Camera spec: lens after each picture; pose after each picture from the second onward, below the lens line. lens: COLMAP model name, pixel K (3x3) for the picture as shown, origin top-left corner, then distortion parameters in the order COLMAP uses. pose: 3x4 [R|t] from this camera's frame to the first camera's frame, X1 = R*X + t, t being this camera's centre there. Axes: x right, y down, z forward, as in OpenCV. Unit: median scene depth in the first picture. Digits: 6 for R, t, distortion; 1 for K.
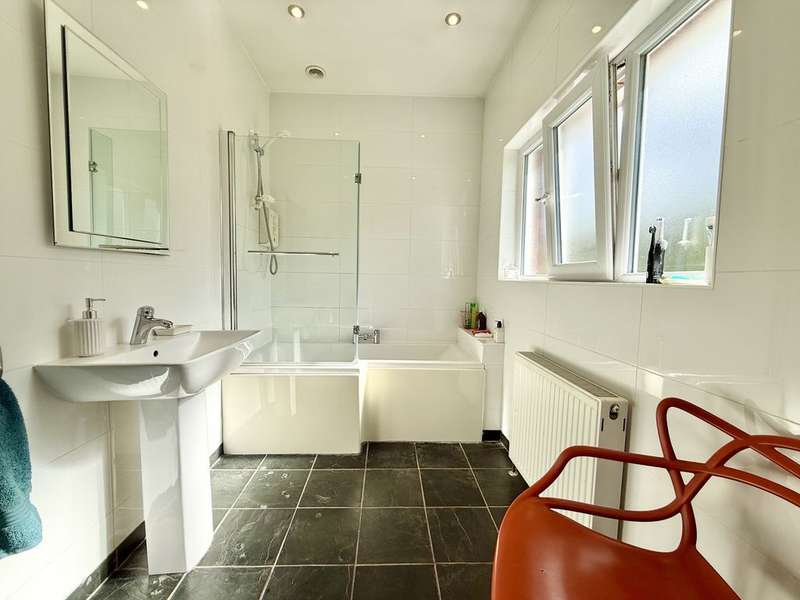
lens RADIAL K [[318.8, 0, 399.2], [0, 318.8, 298.4], [0, 0, 1]] dist [0.000423, 0.000312]
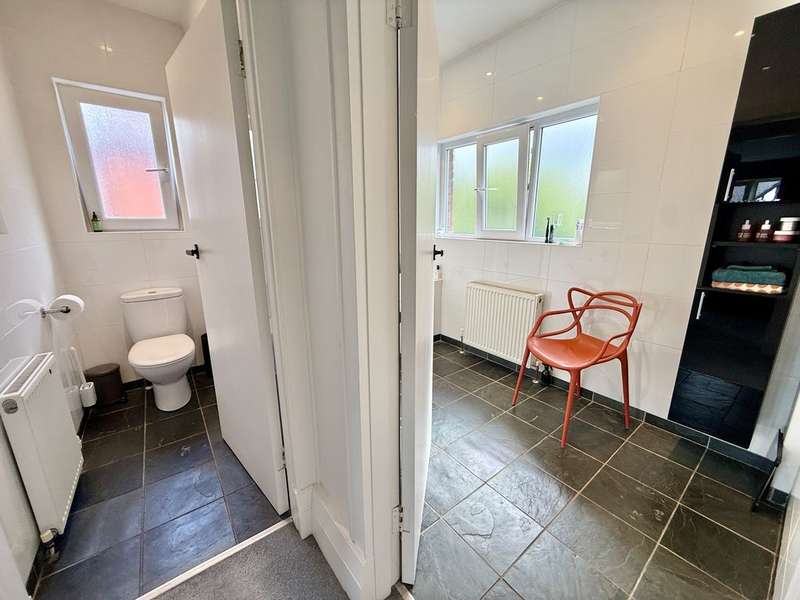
lens RADIAL K [[316.1, 0, 395.7], [0, 316.1, 300.0], [0, 0, 1]] dist [0.001684, -0.000335]
pose [[0.820233, -0.158226, 0.549712, -1.964536], [0.054871, 0.978316, 0.199719, -0.221127], [-0.569392, -0.133653, 0.811128, -0.376064]]
